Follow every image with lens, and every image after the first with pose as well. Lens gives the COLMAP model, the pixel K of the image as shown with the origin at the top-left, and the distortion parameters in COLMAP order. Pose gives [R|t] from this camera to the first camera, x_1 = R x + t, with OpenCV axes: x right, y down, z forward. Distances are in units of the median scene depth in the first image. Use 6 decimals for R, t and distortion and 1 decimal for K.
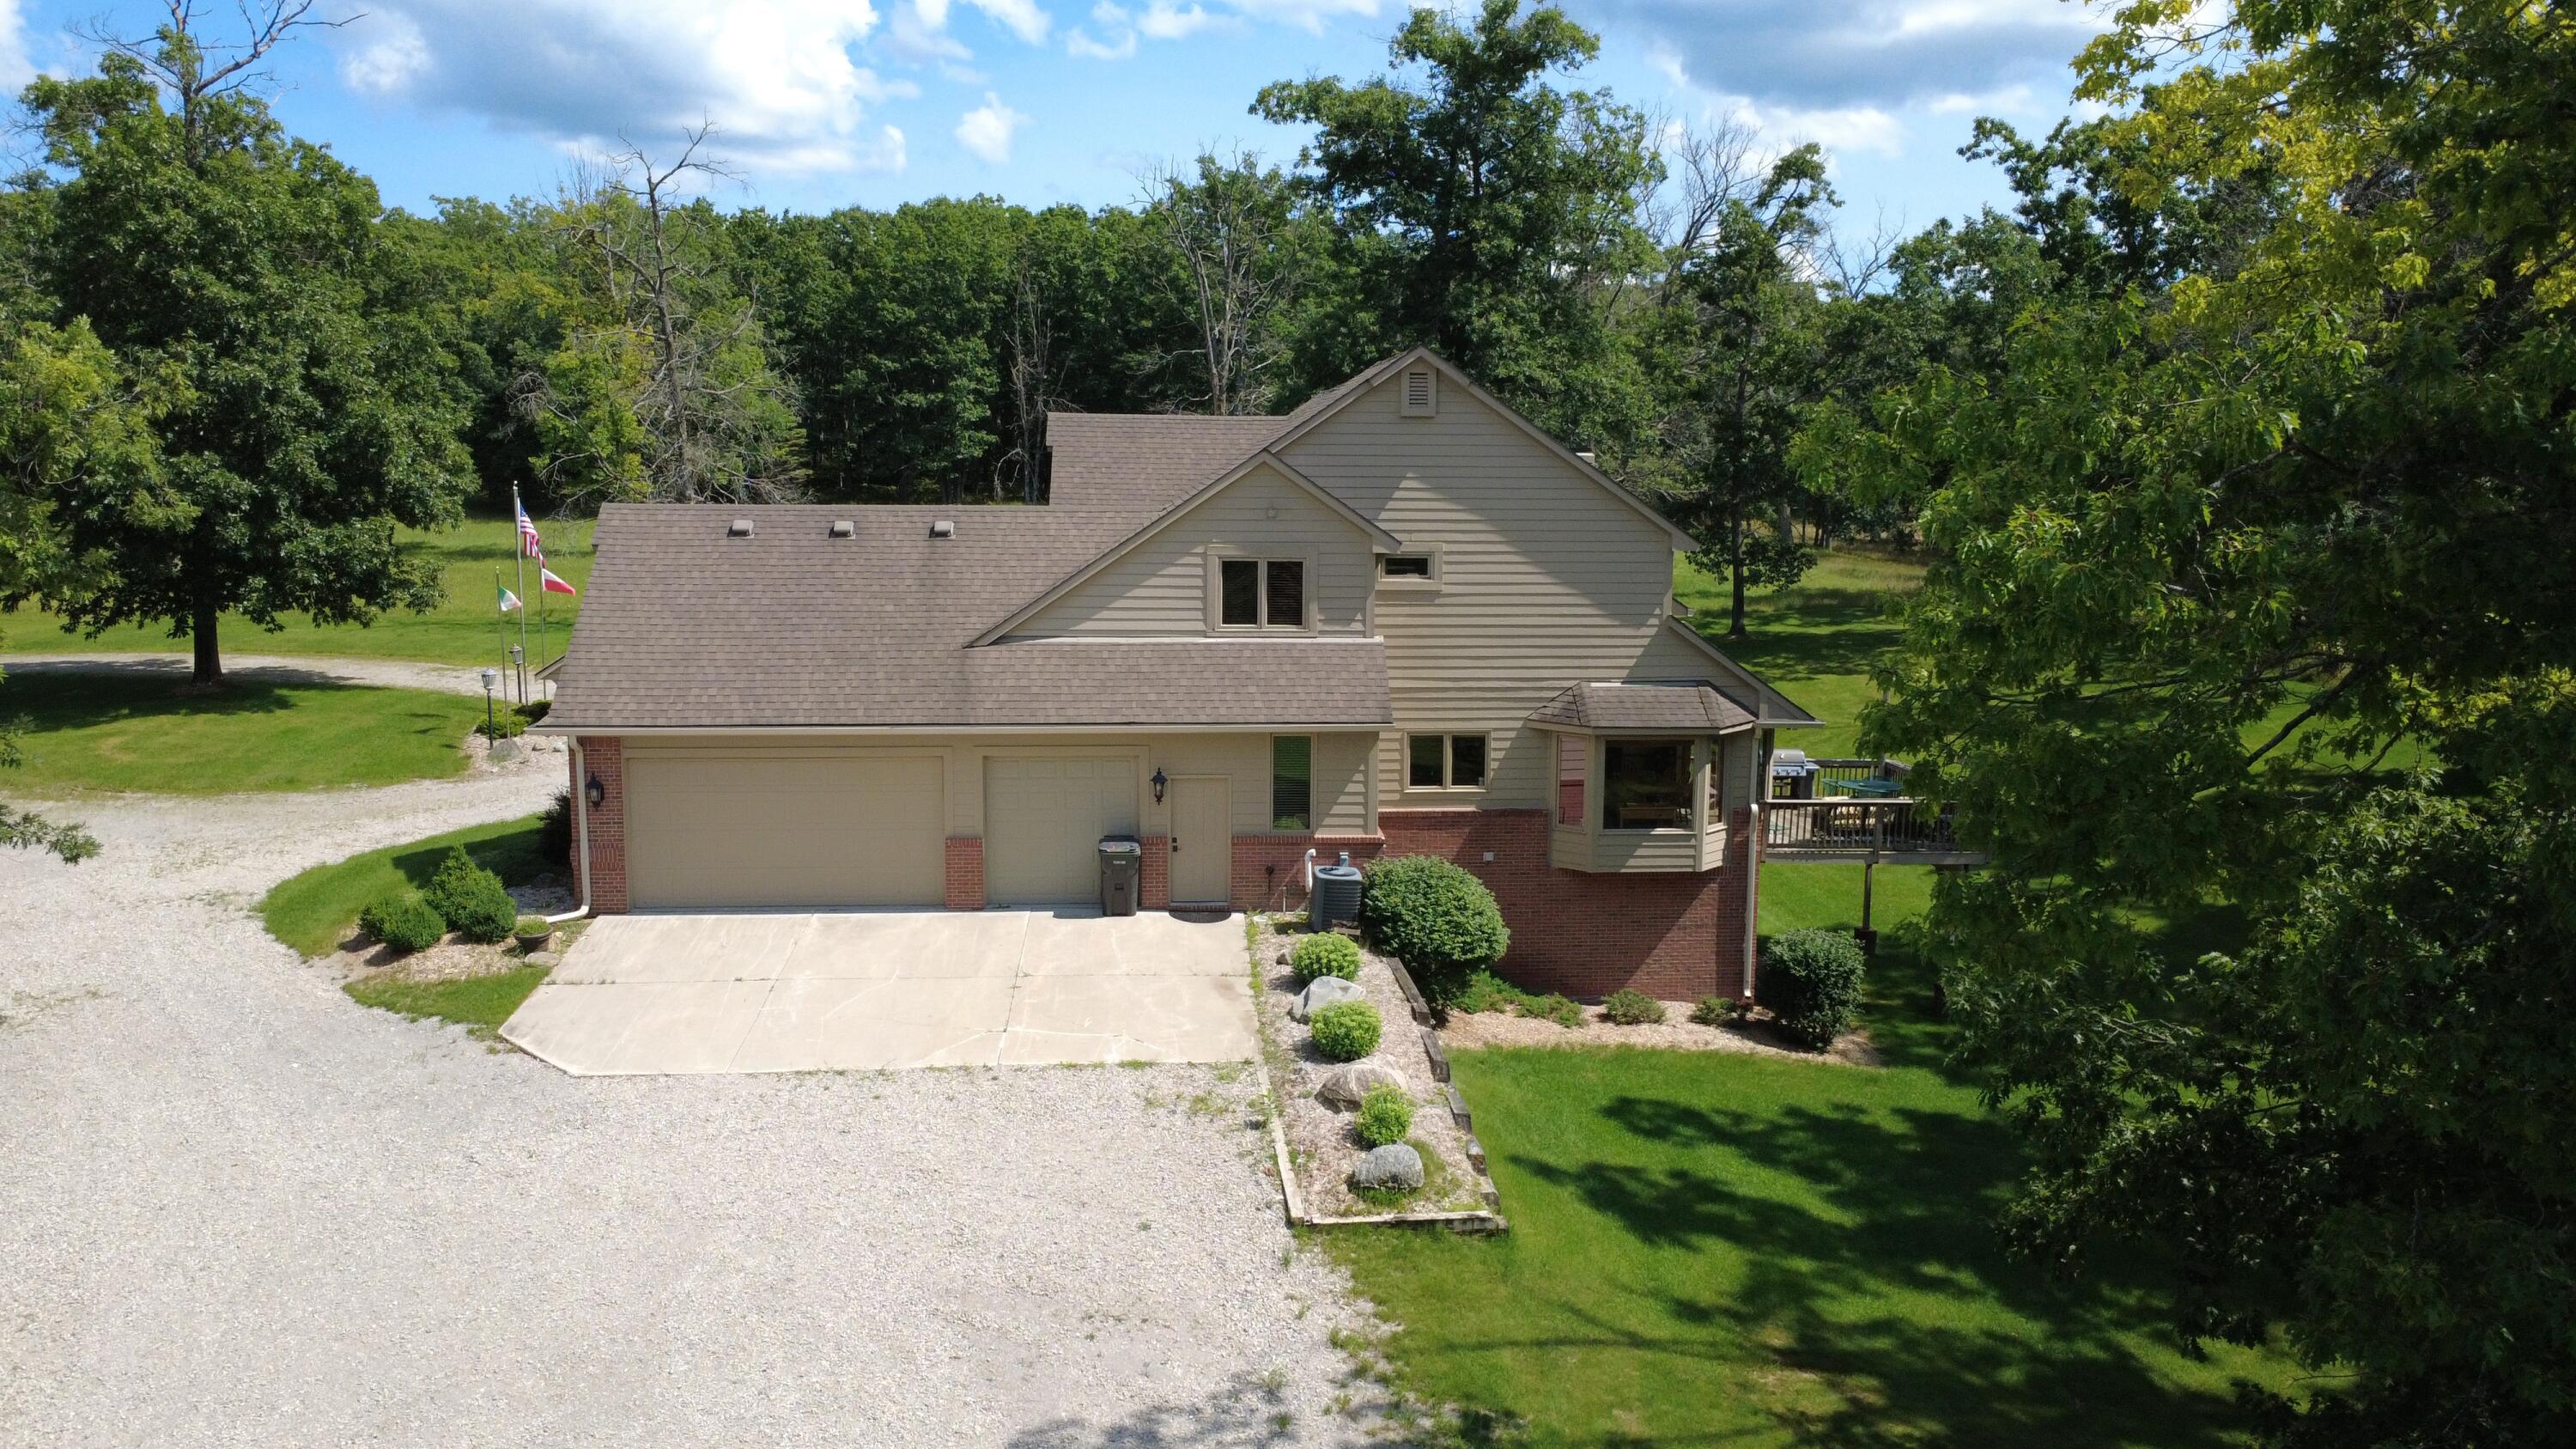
lens RADIAL K [[1863.3, 0, 1288.0], [0, 1863.3, 724.5], [0, 0, 1]] dist [-0.003595, -0.008805]
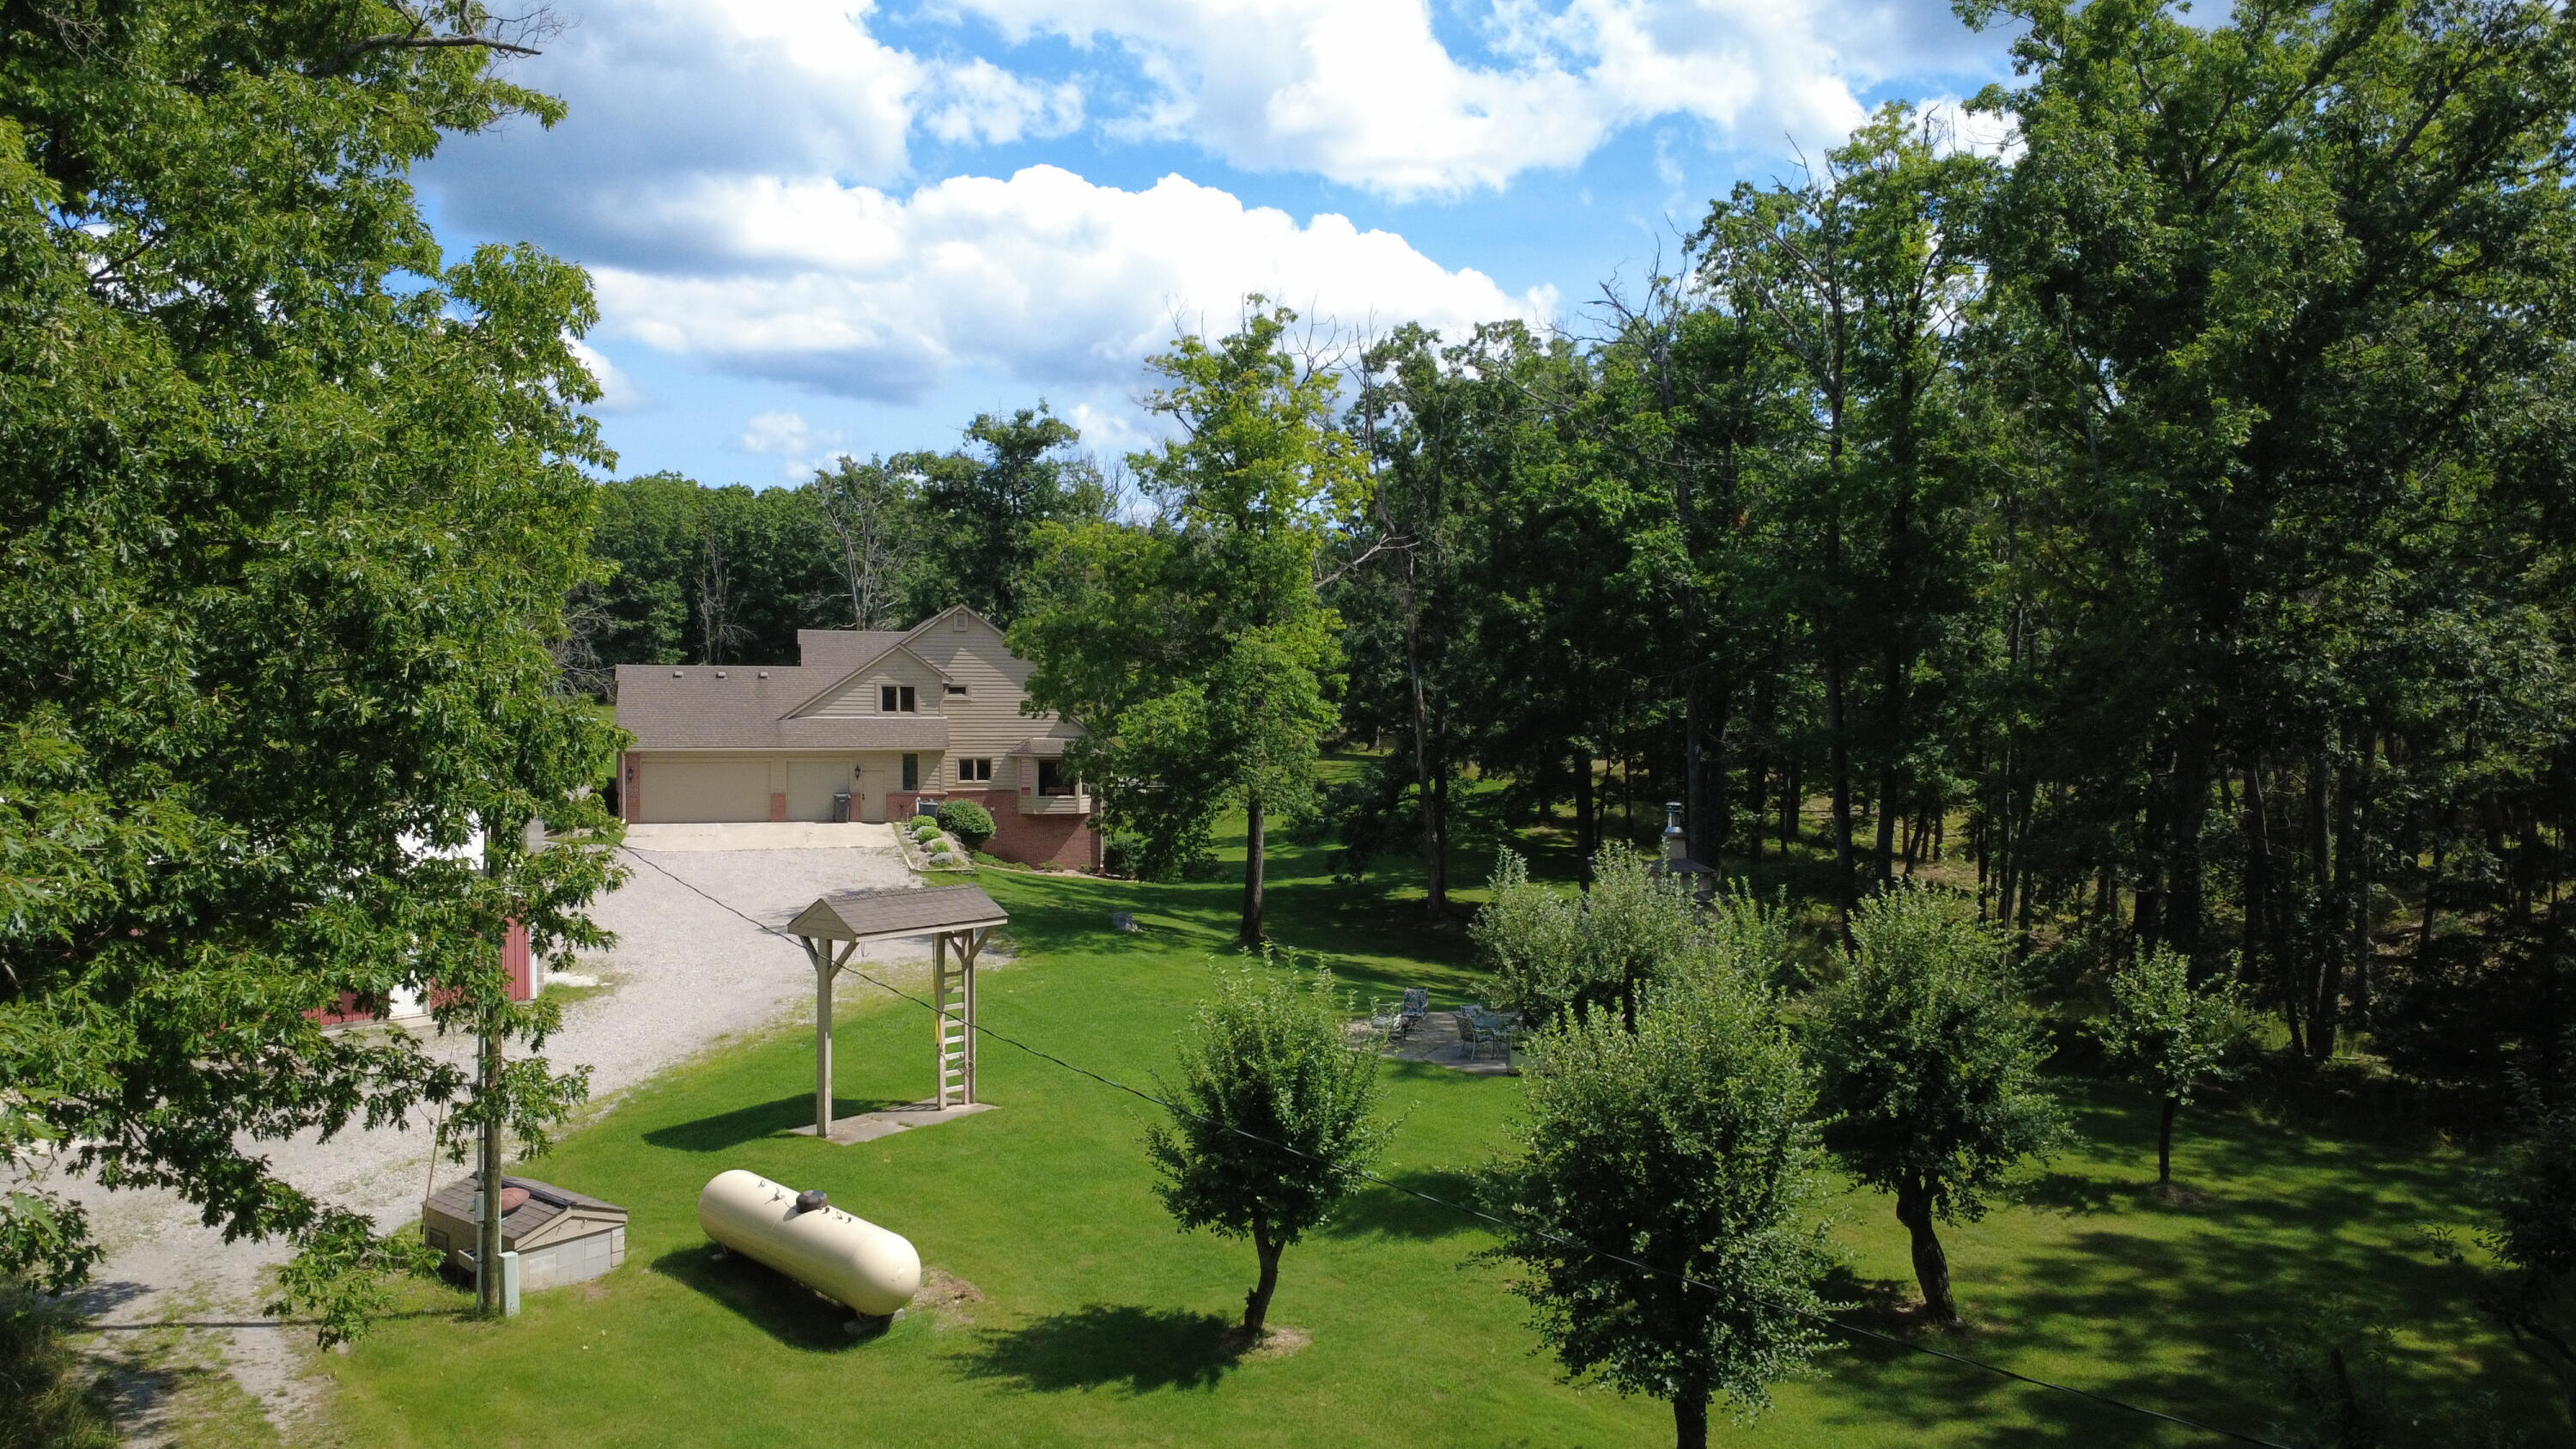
lens RADIAL K [[1863.3, 0, 1288.0], [0, 1863.3, 724.5], [0, 0, 1]] dist [-0.003595, -0.008805]
pose [[0.979413, -0.003728, 0.201831, -0.003000], [0.028517, 0.992357, -0.120057, 0.143803], [-0.199841, 0.123341, 0.972034, -0.794358]]
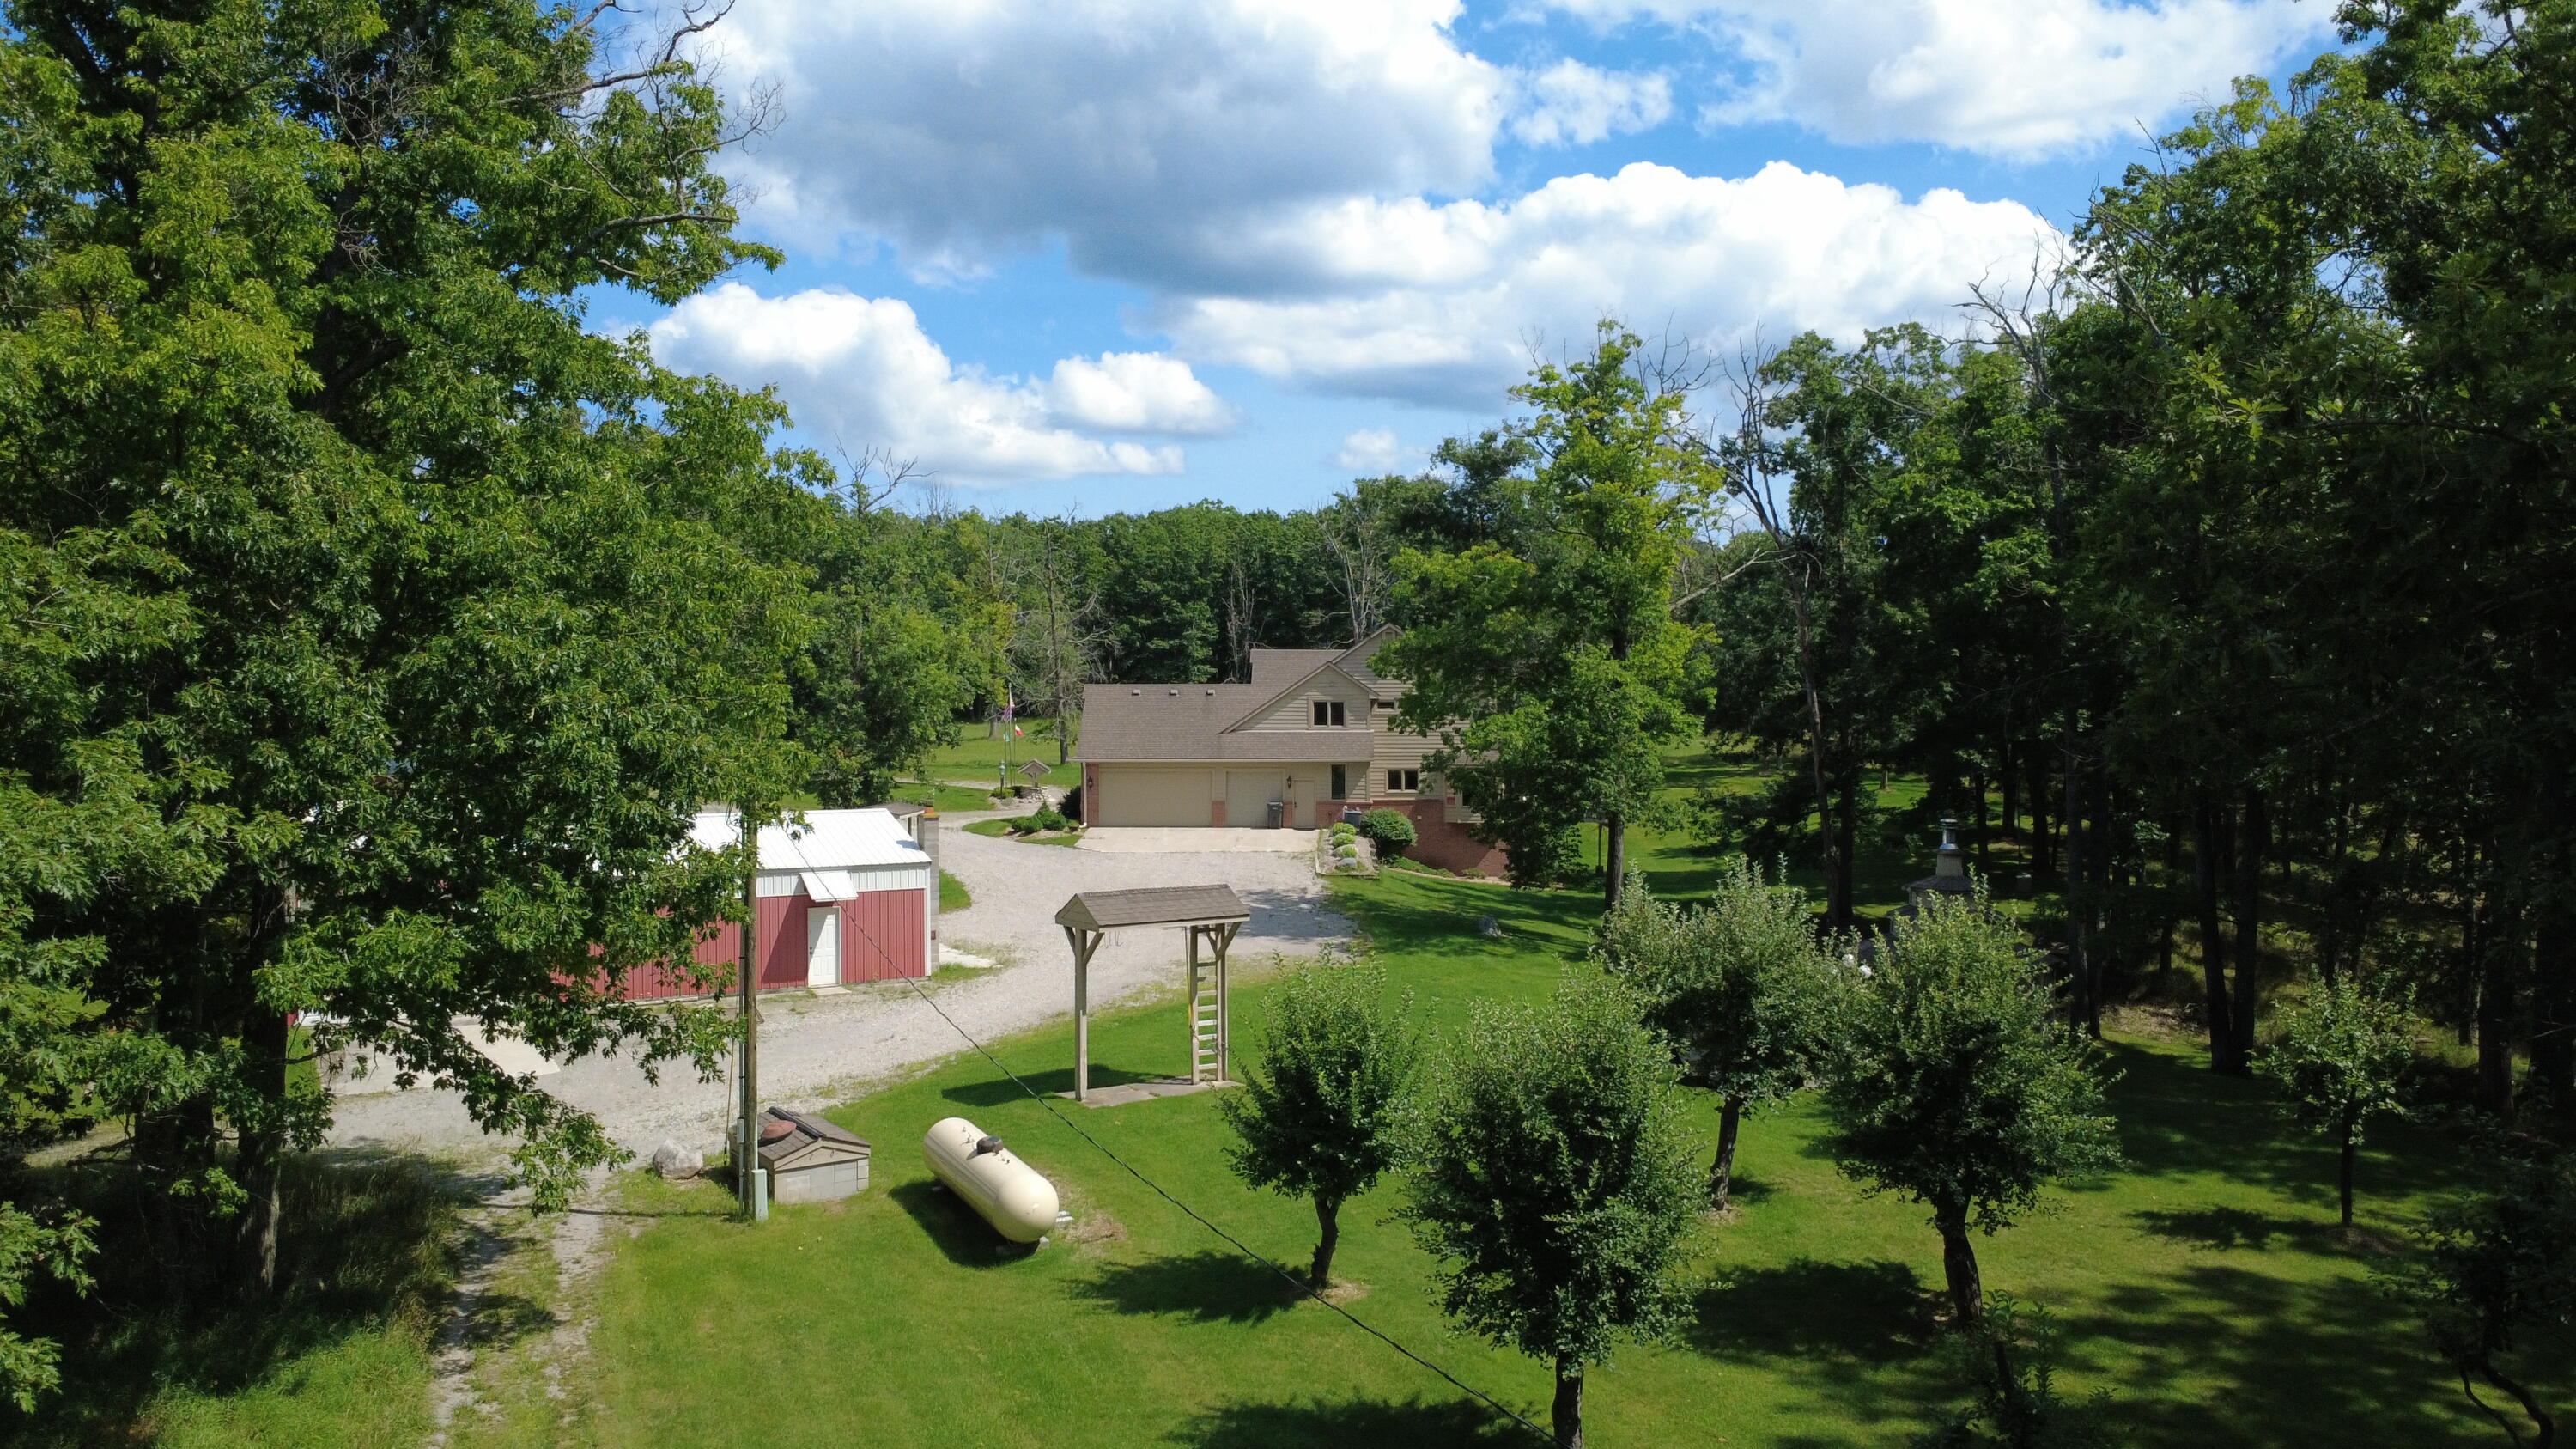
lens RADIAL K [[1863.3, 0, 1288.0], [0, 1863.3, 724.5], [0, 0, 1]] dist [-0.003595, -0.008805]
pose [[0.994208, -0.007211, -0.107235, 0.110703], [-0.006536, 0.991844, -0.127288, 0.147772], [0.107279, 0.127251, 0.986052, -0.853108]]
